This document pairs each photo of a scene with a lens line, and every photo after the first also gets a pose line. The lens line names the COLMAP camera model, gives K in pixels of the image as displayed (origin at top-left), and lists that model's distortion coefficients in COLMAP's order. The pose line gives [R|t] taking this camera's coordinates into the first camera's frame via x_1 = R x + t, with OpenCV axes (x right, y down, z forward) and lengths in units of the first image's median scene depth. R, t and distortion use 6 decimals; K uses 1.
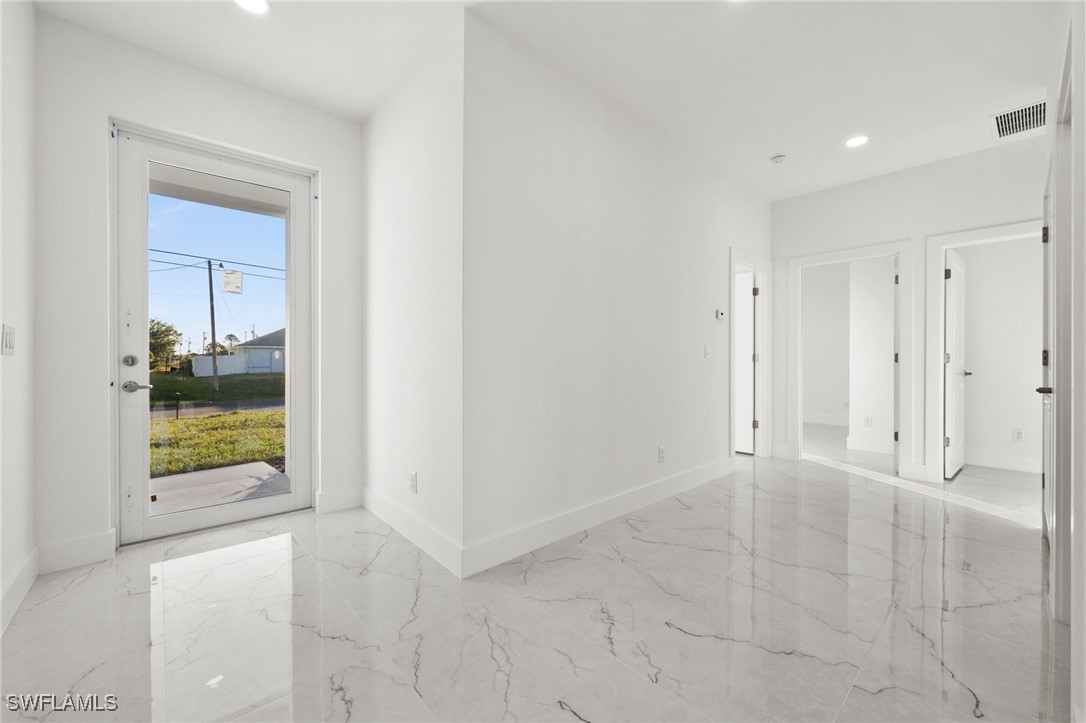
lens RADIAL K [[427.9, 0, 541.4], [0, 427.9, 359.1], [0, 0, 1]] dist [-0.002420, -0.000173]
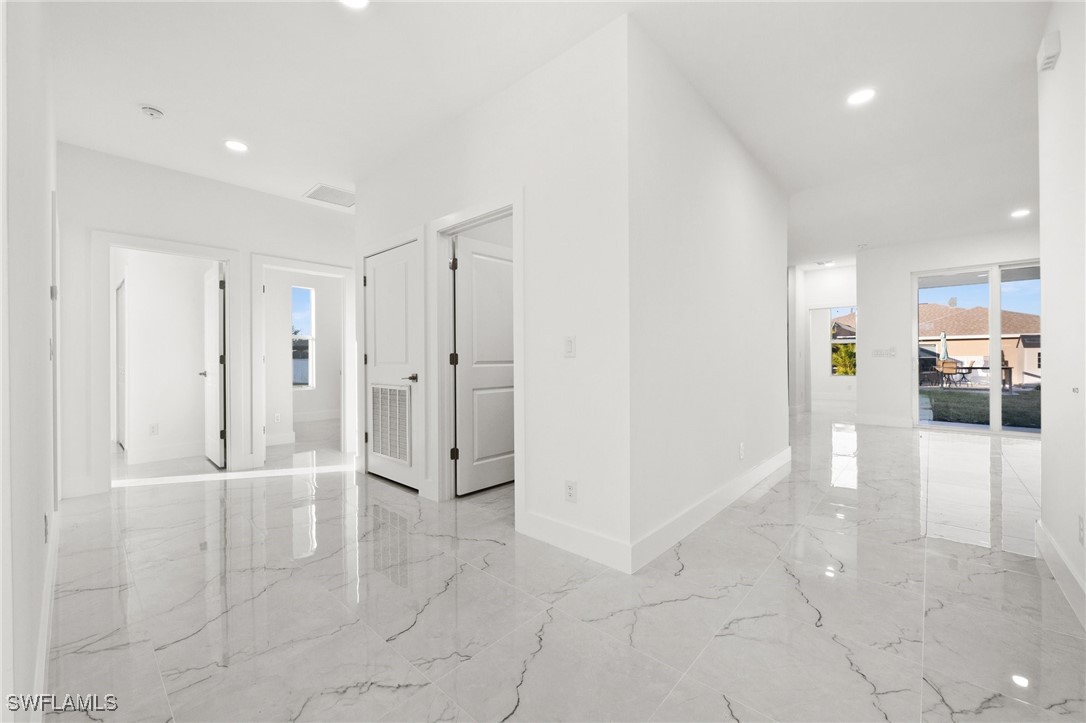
lens RADIAL K [[427.9, 0, 541.7], [0, 427.9, 361.1], [0, 0, 1]] dist [-0.002420, -0.000173]
pose [[-0.094918, -0.007711, 0.995455, -0.393809], [0.007884, 0.999933, 0.008497, -0.002654], [-0.995454, 0.008655, -0.094850, 0.435445]]
